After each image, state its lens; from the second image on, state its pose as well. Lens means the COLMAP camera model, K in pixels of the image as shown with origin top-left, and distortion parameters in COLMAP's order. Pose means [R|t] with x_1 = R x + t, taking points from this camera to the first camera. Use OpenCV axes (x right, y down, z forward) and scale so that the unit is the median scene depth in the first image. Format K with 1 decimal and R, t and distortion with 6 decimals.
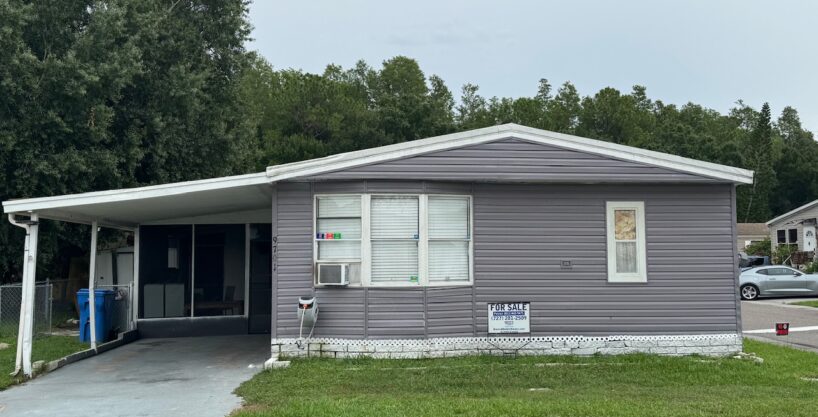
lens RADIAL K [[776.0, 0, 407.1], [0, 776.0, 212.7], [0, 0, 1]] dist [0.089912, 0.000000]
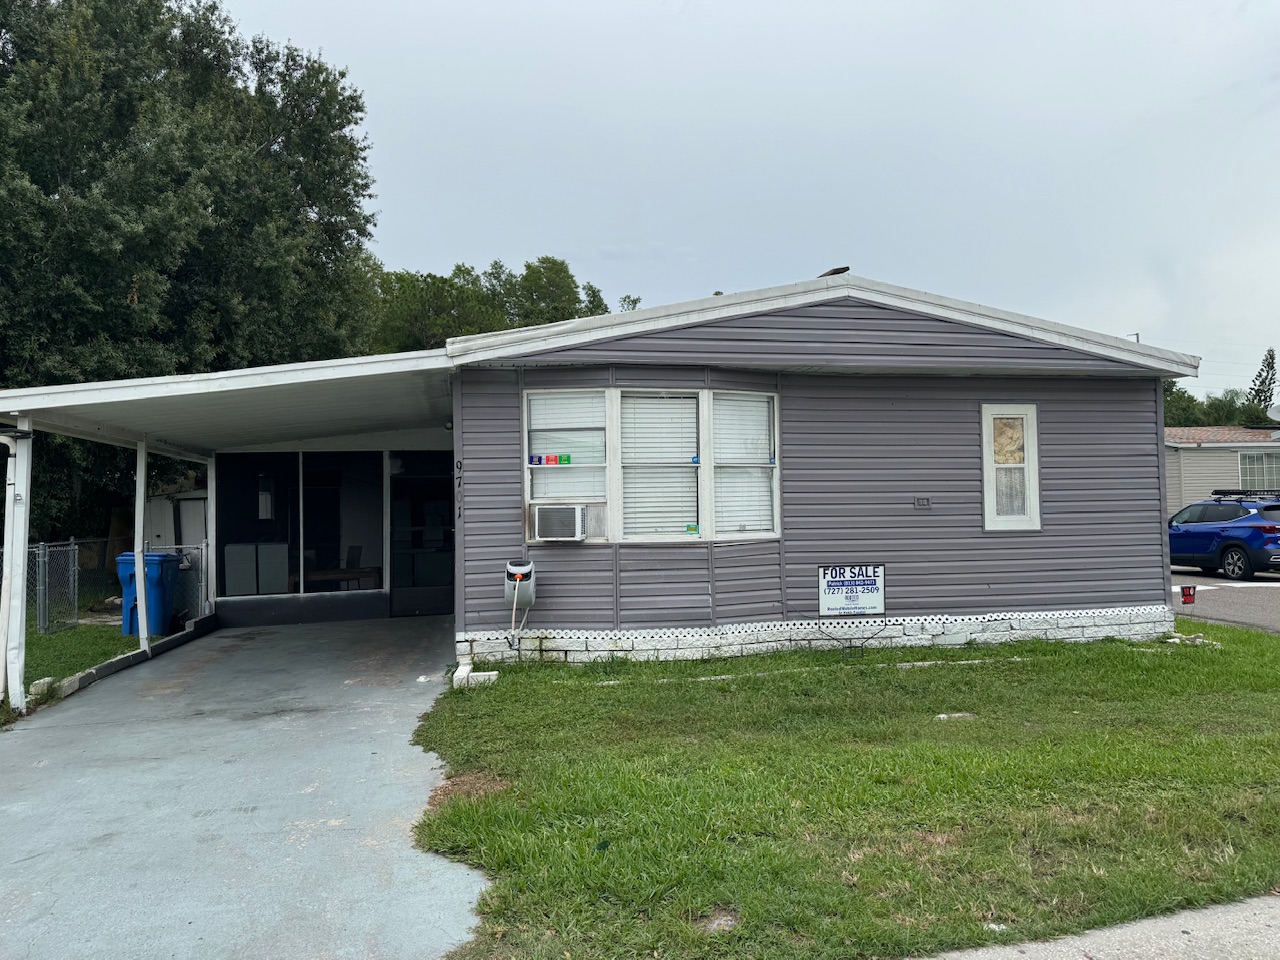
lens RADIAL K [[903.3, 0, 640.1], [0, 903.3, 494.0], [0, 0, 1]] dist [0.057642, -0.037850]
pose [[0.993464, -0.007787, 0.113882, -0.108138], [0.003351, 0.999230, 0.039087, 0.028708], [-0.114099, -0.038450, 0.992725, 0.289759]]
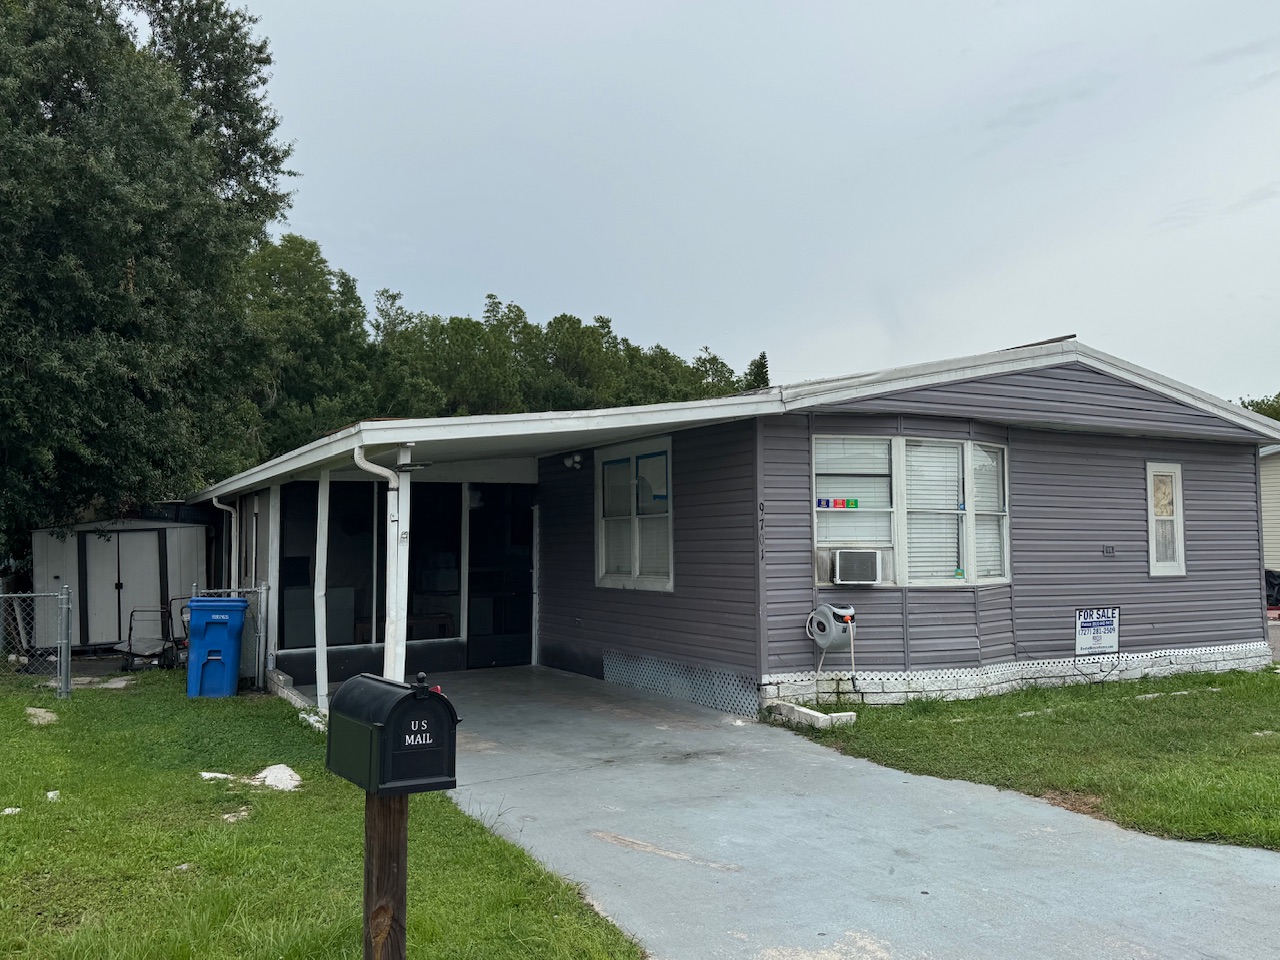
lens RADIAL K [[1070.2, 0, 632.1], [0, 1070.2, 491.0], [0, 0, 1]] dist [0.056943, -0.060286]
pose [[0.914400, 0.022644, 0.404177, -0.572794], [-0.025455, 0.999675, 0.001582, 0.022061], [-0.404010, -0.011735, 0.914679, 0.287581]]
